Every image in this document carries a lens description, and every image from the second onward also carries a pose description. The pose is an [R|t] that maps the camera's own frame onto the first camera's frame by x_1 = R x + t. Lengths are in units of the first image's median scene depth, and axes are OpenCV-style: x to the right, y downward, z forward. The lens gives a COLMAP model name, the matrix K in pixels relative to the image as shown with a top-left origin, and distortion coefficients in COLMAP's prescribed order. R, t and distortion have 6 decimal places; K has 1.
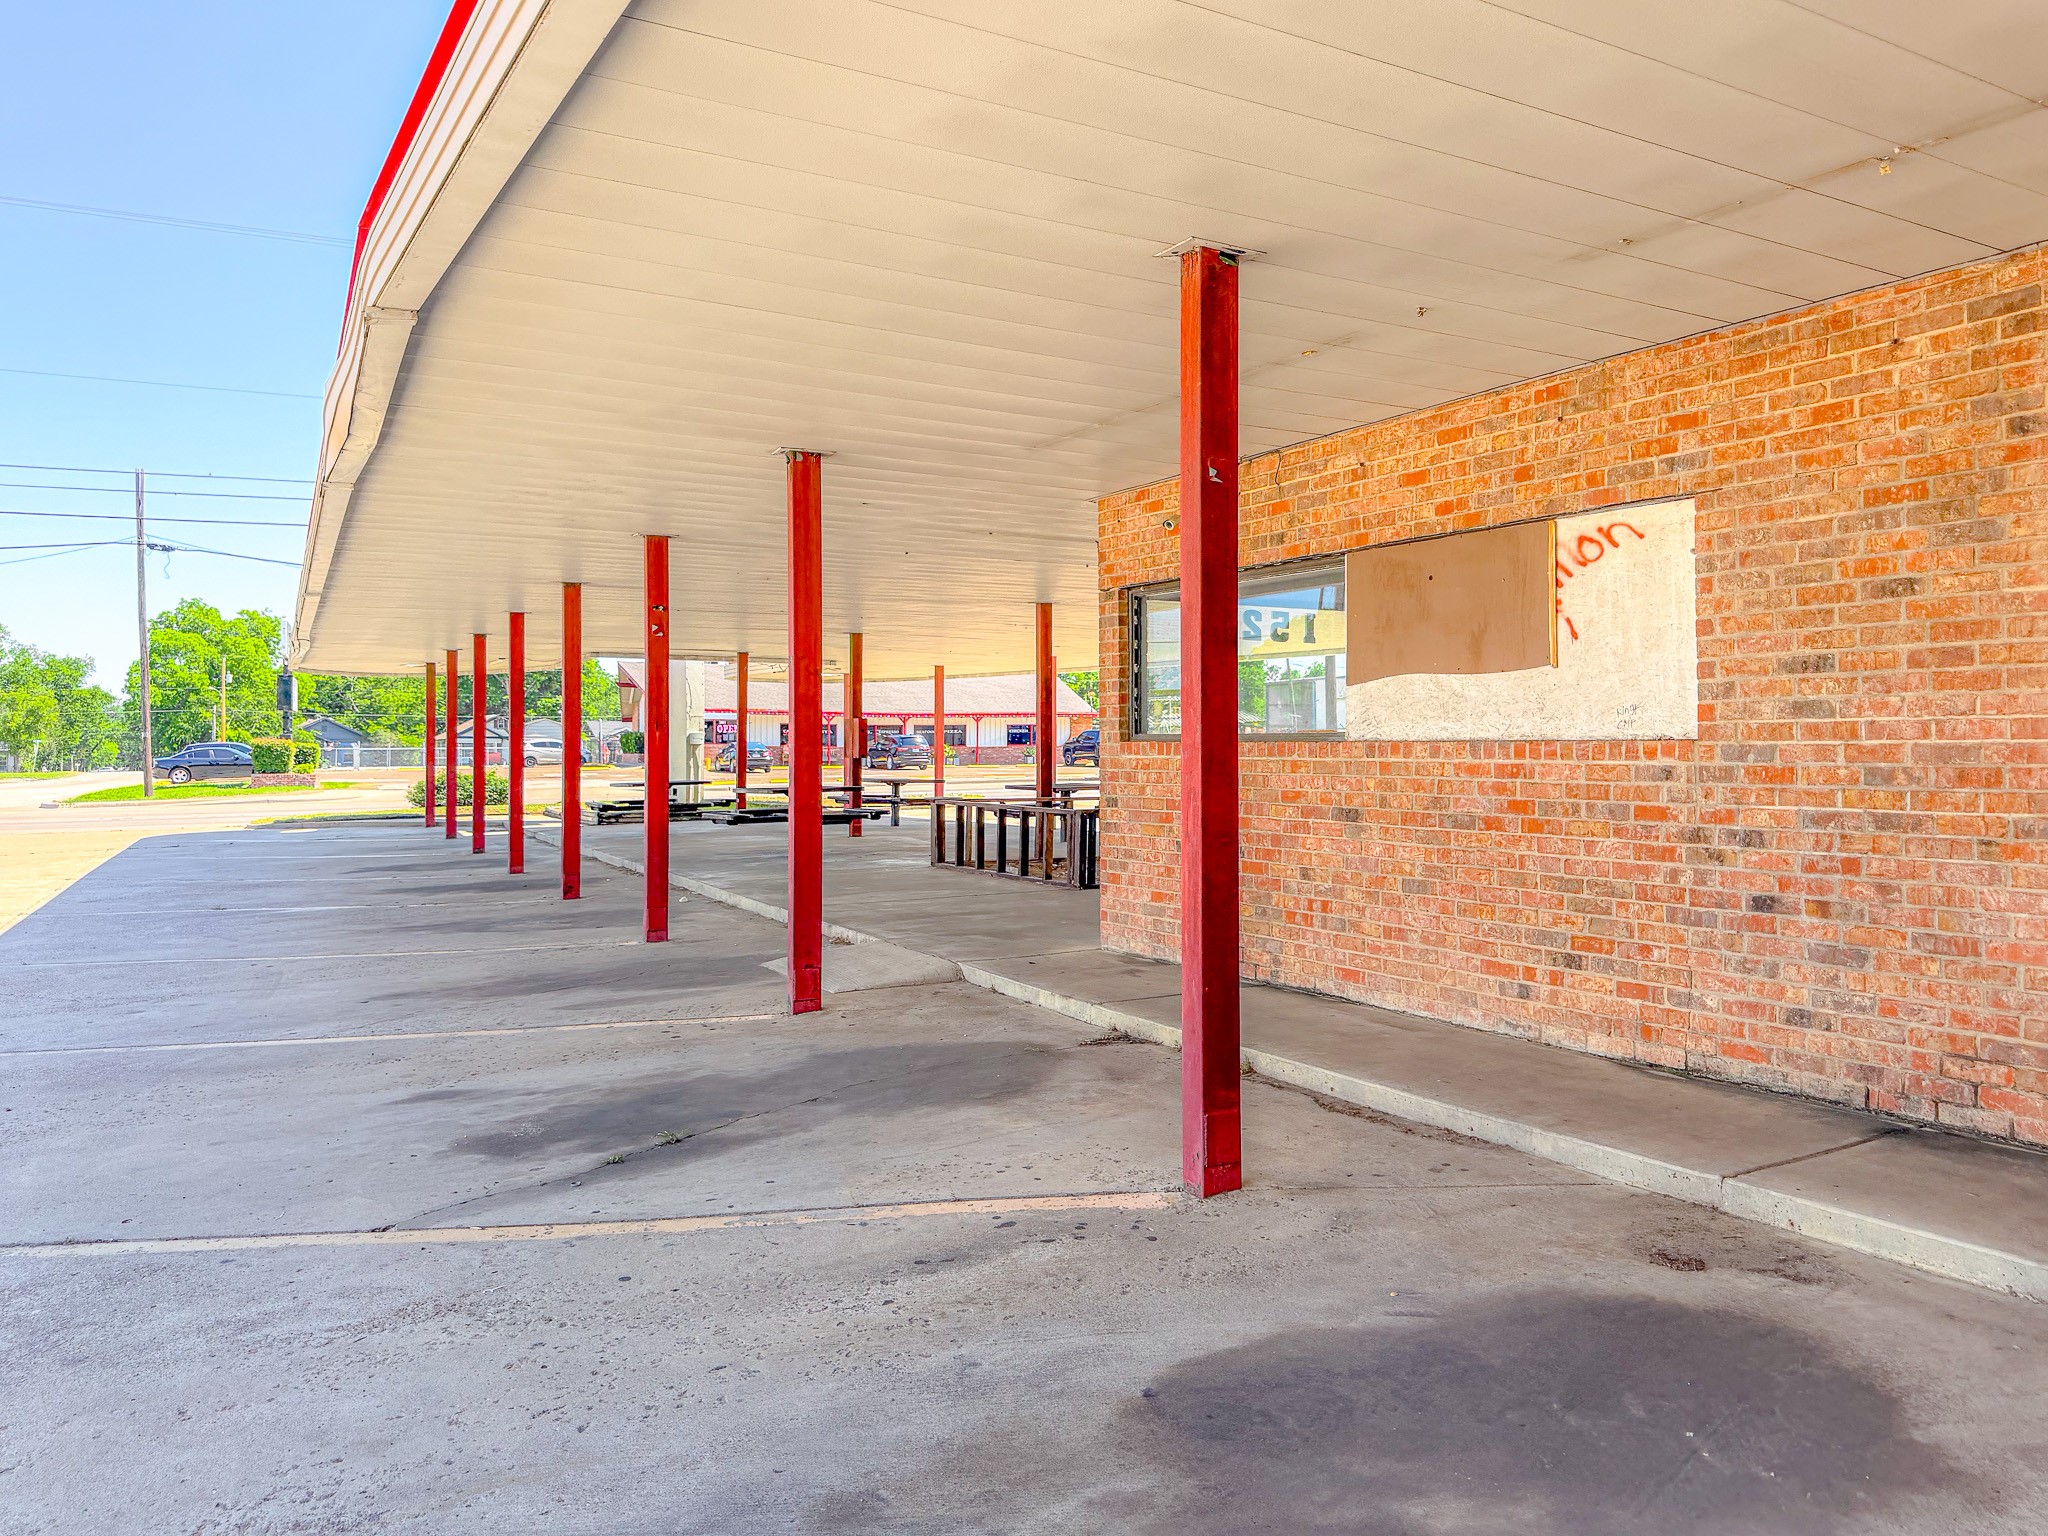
lens RADIAL K [[1449.3, 0, 1074.4], [0, 1449.3, 738.3], [0, 0, 1]] dist [0.146549, -0.249765]
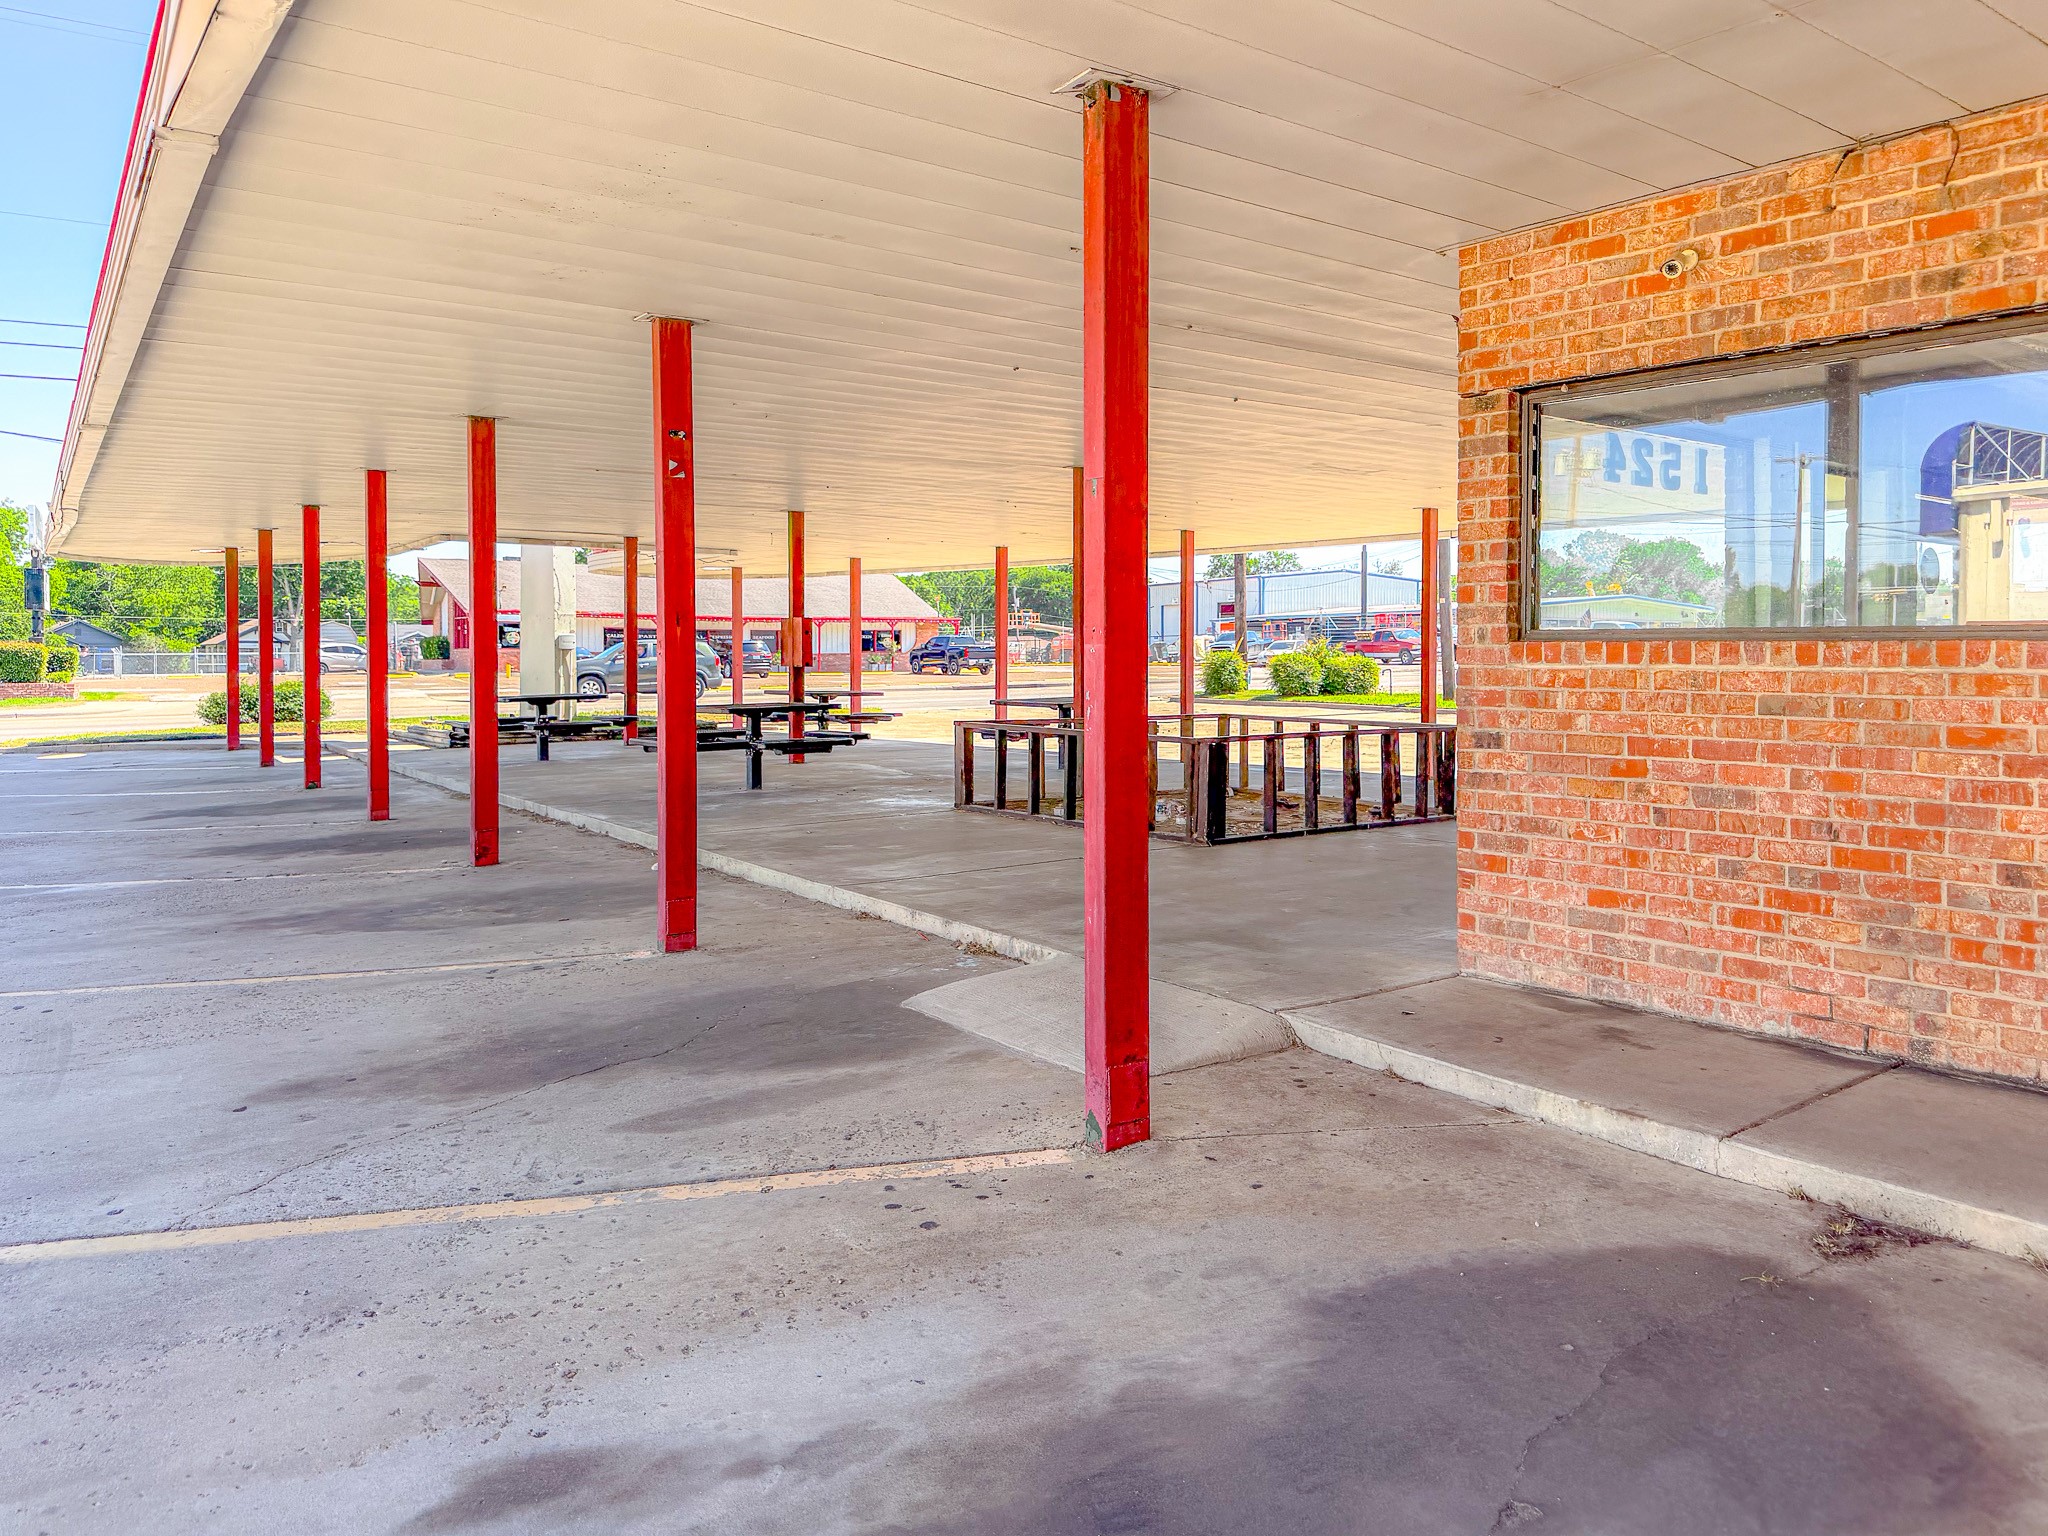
lens RADIAL K [[1422.4, 0, 1020.3], [0, 1422.4, 680.2], [0, 0, 1]] dist [0.064654, -0.081339]
pose [[0.993606, -0.000864, 0.112900, -0.164115], [-0.001883, 0.999705, 0.024228, 0.002984], [-0.112888, -0.024286, 0.993311, 0.285999]]
